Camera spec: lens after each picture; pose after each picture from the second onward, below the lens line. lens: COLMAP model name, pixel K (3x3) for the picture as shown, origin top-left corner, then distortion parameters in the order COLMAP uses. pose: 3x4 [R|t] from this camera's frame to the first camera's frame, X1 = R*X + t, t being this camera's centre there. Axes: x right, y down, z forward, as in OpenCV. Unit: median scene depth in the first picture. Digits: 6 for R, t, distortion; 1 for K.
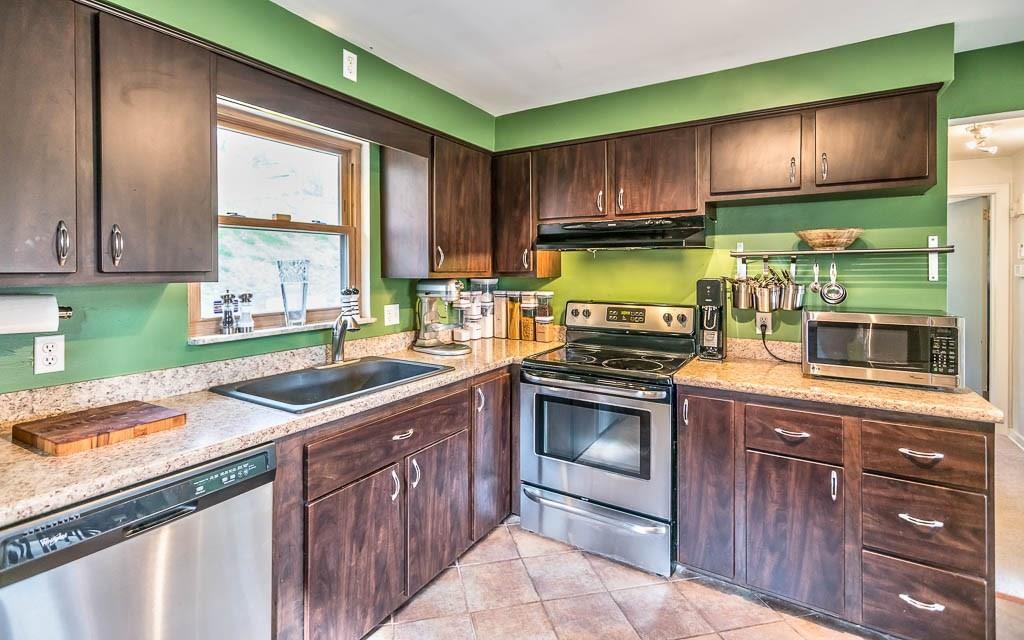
lens RADIAL K [[474.9, 0, 499.2], [0, 474.9, 270.5], [0, 0, 1]] dist [-0.000969, 0.001749]
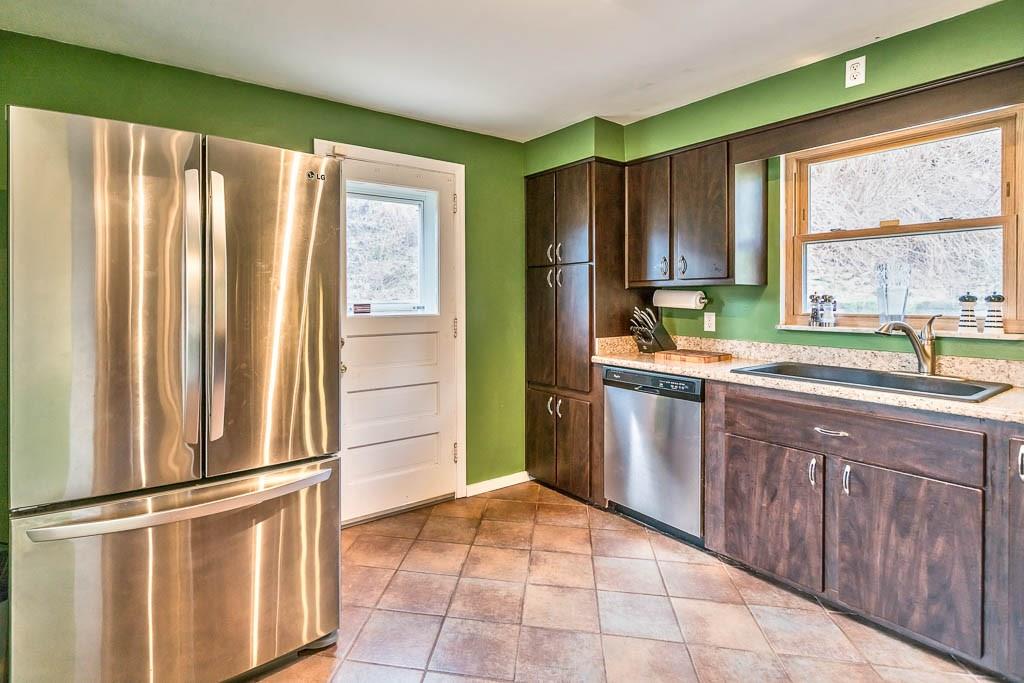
lens RADIAL K [[517.4, 0, 472.0], [0, 517.4, 299.2], [0, 0, 1]] dist [0.002307, 0.001762]
pose [[-0.384103, 0.004303, -0.923280, 0.999738], [-0.000503, 0.999988, 0.004870, 0.050515], [0.923290, 0.002335, -0.384096, 0.643532]]
